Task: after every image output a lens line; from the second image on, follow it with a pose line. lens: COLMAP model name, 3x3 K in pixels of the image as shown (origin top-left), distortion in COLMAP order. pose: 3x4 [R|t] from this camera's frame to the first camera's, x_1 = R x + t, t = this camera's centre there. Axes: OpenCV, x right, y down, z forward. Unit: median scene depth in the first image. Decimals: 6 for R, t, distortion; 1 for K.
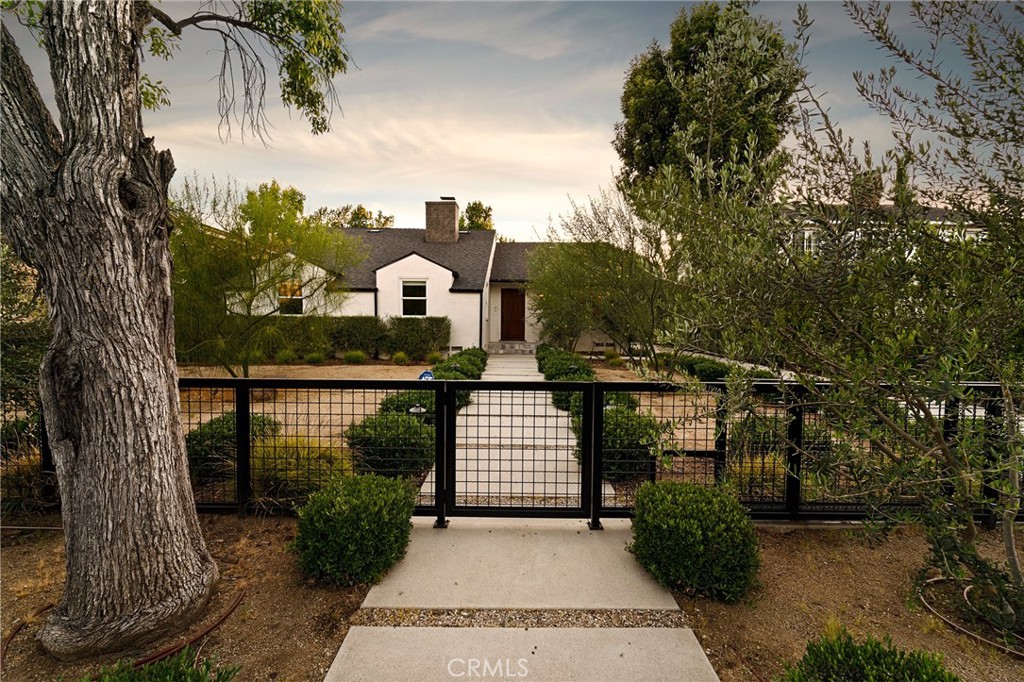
lens RADIAL K [[409.4, 0, 514.5], [0, 409.4, 339.1], [0, 0, 1]] dist [-0.000844, -0.000396]
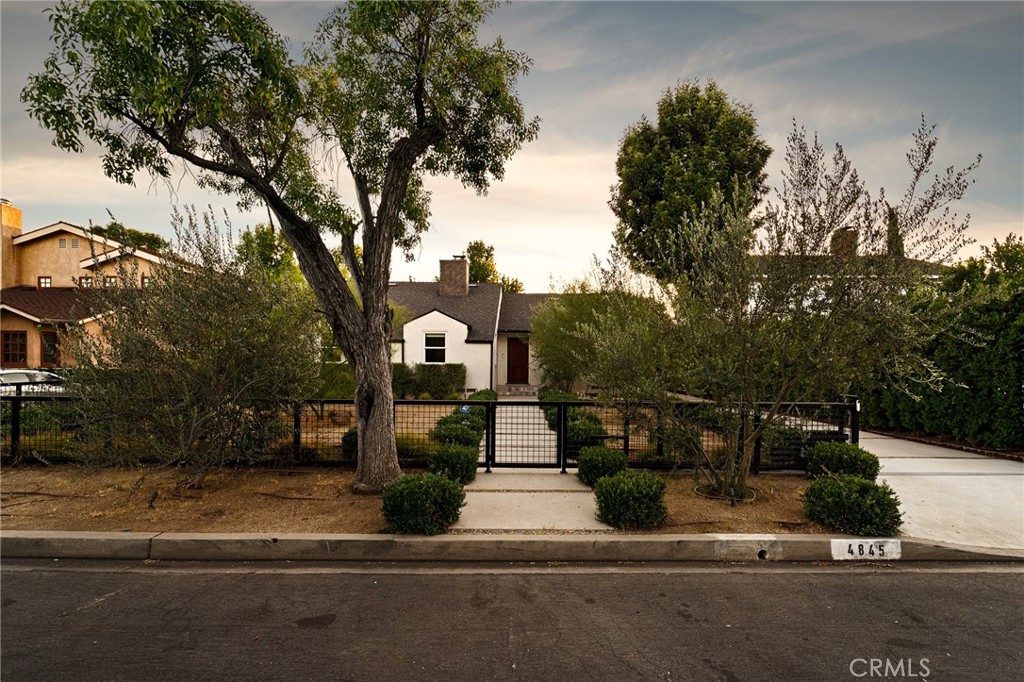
lens RADIAL K [[437.3, 0, 511.7], [0, 437.3, 364.3], [0, 0, 1]] dist [0.001999, -0.000008]
pose [[0.999915, -0.001359, -0.012960, -0.007284], [0.000800, 0.999072, -0.043067, 0.002199], [0.013007, 0.043053, 0.998988, -0.255995]]
